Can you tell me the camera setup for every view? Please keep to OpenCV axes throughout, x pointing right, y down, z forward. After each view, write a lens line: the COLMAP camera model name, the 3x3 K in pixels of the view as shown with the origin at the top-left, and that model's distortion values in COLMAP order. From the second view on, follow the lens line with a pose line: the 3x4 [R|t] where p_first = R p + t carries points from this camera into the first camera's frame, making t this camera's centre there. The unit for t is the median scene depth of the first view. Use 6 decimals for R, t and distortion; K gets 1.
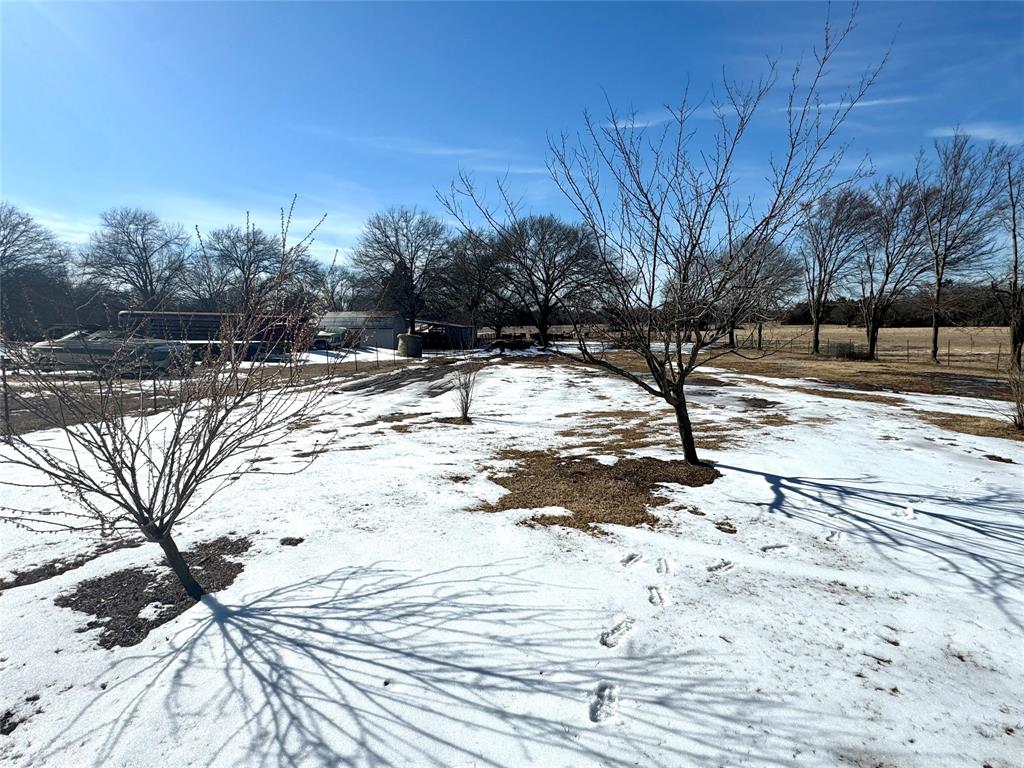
lens RADIAL K [[538.4, 0, 512.1], [0, 538.4, 382.9], [0, 0, 1]] dist [-0.024965, 0.000055]
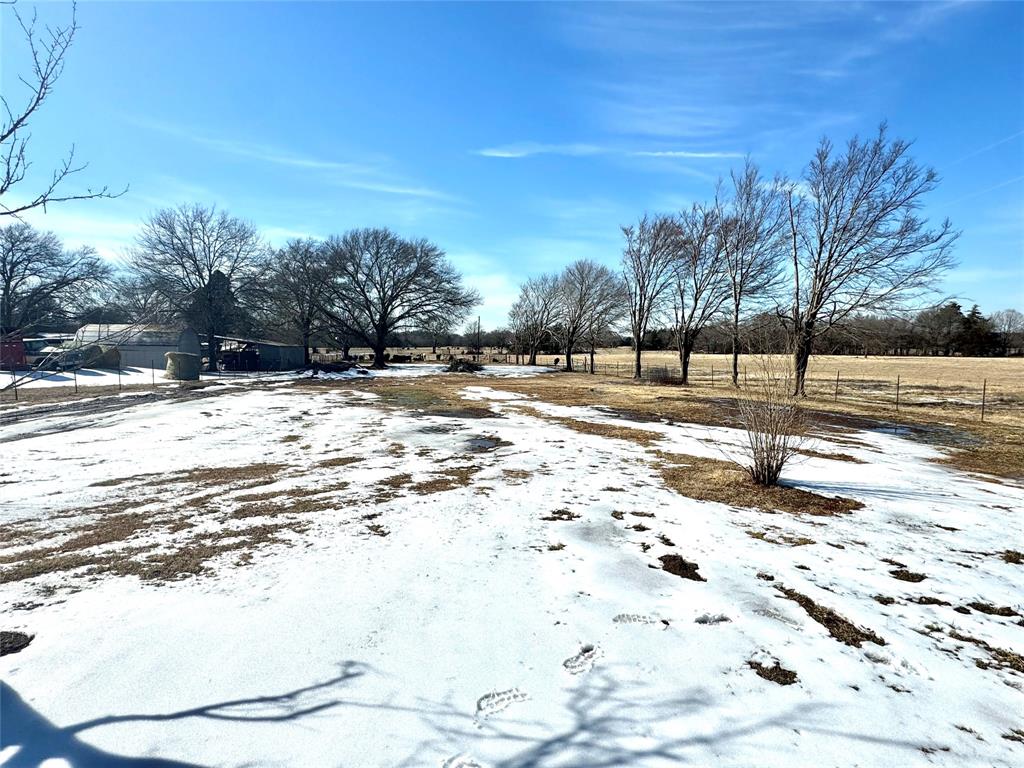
lens RADIAL K [[538.4, 0, 511.7], [0, 538.4, 383.9], [0, 0, 1]] dist [-0.024965, 0.000055]
pose [[0.973197, 0.002133, 0.229961, 0.113088], [0.006806, 0.999252, -0.038071, -0.007484], [-0.229870, 0.038616, 0.972455, 0.080798]]
